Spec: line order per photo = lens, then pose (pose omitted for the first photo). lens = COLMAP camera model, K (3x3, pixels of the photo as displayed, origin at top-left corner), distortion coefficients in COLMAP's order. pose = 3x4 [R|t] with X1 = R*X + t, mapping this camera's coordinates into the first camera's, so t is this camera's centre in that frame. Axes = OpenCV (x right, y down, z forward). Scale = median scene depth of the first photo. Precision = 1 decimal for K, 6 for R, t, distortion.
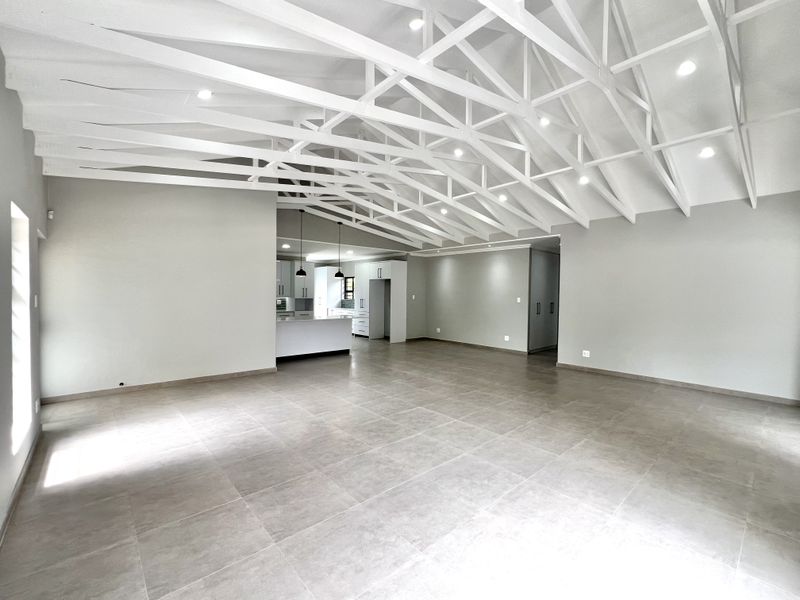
lens RADIAL K [[344.2, 0, 400.0], [0, 344.2, 300.0], [0, 0, 1]] dist [-0.001261, -0.000261]
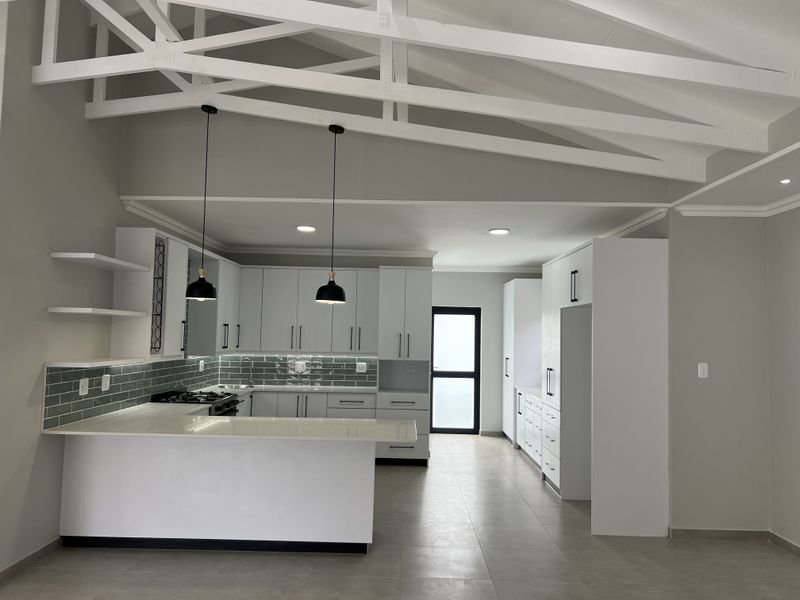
lens RADIAL K [[599.4, 0, 399.4], [0, 599.4, 308.2], [0, 0, 1]] dist [0.042172, -0.003487]
pose [[0.741455, -0.023367, -0.670596, 0.179491], [-0.026293, 0.997614, -0.063832, -0.020144], [0.670488, 0.064960, 0.739071, 0.494914]]
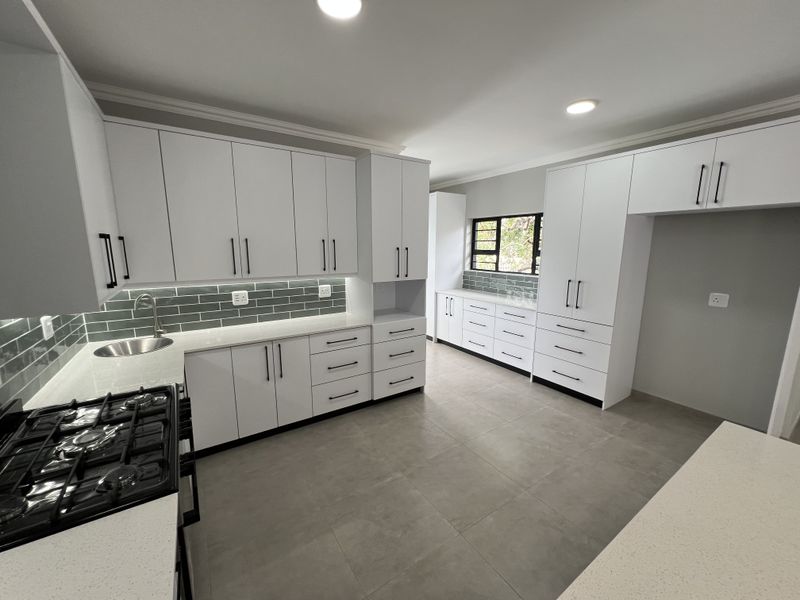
lens RADIAL K [[320.8, 0, 400.0], [0, 320.8, 300.0], [0, 0, 1]] dist [0.000396, 0.000038]
pose [[0.990539, 0.017604, -0.136100, -0.241101], [0.002673, 0.989075, 0.147389, -0.030901], [0.137208, -0.146359, 0.979670, 0.716614]]
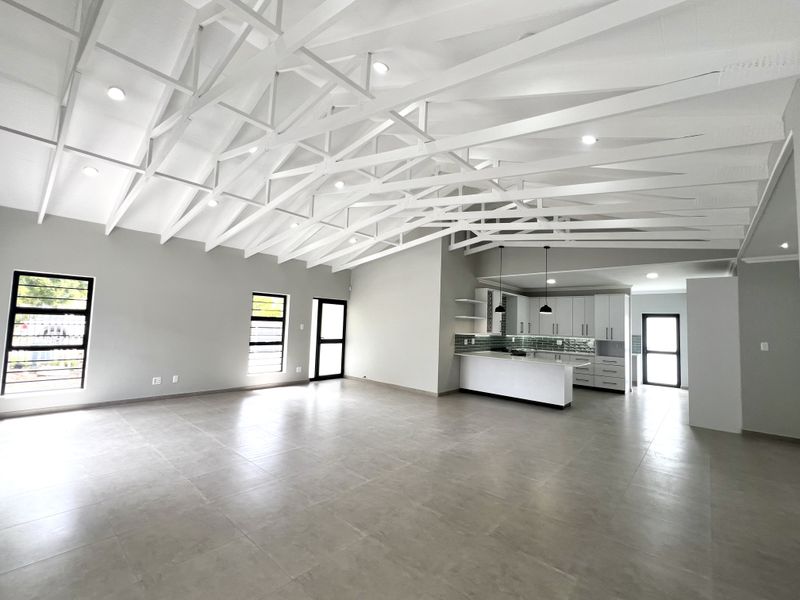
lens RADIAL K [[344.2, 0, 400.0], [0, 344.2, 300.0], [0, 0, 1]] dist [-0.001261, -0.000261]
pose [[0.117122, -0.076613, -0.990158, 0.461231], [-0.051214, 0.995227, -0.083063, -0.007114], [0.991796, 0.060438, 0.112639, 0.432527]]
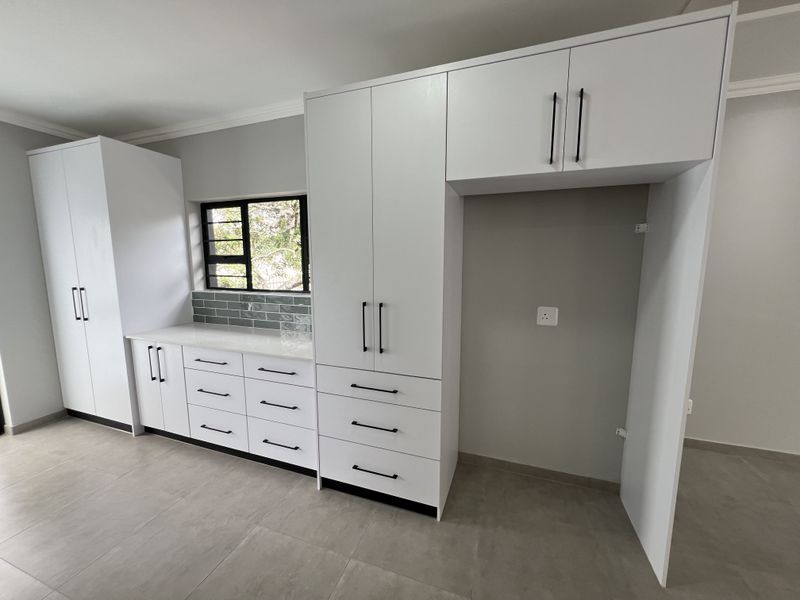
lens RADIAL K [[320.8, 0, 400.0], [0, 320.8, 300.0], [0, 0, 1]] dist [0.000396, 0.000038]
pose [[0.875390, -0.069995, 0.478323, -0.185363], [0.017662, 0.993432, 0.113051, -0.023890], [-0.483094, -0.090515, 0.870877, 0.890228]]
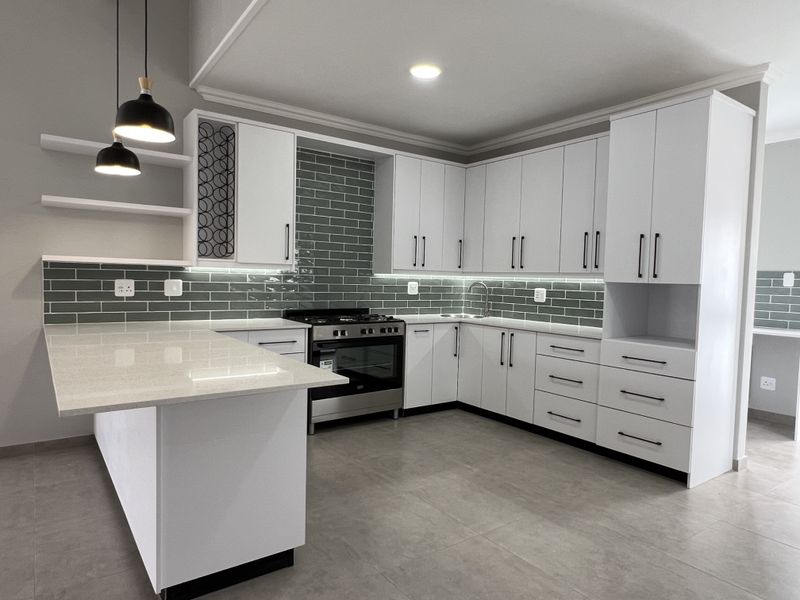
lens RADIAL K [[510.2, 0, 400.0], [0, 510.2, 300.0], [0, 0, 1]] dist [0.020881, 0.000176]
pose [[-0.096225, 0.033106, -0.994809, 0.052474], [-0.044880, 0.998286, 0.037563, 0.000703], [0.994347, 0.048262, -0.094574, 0.888862]]
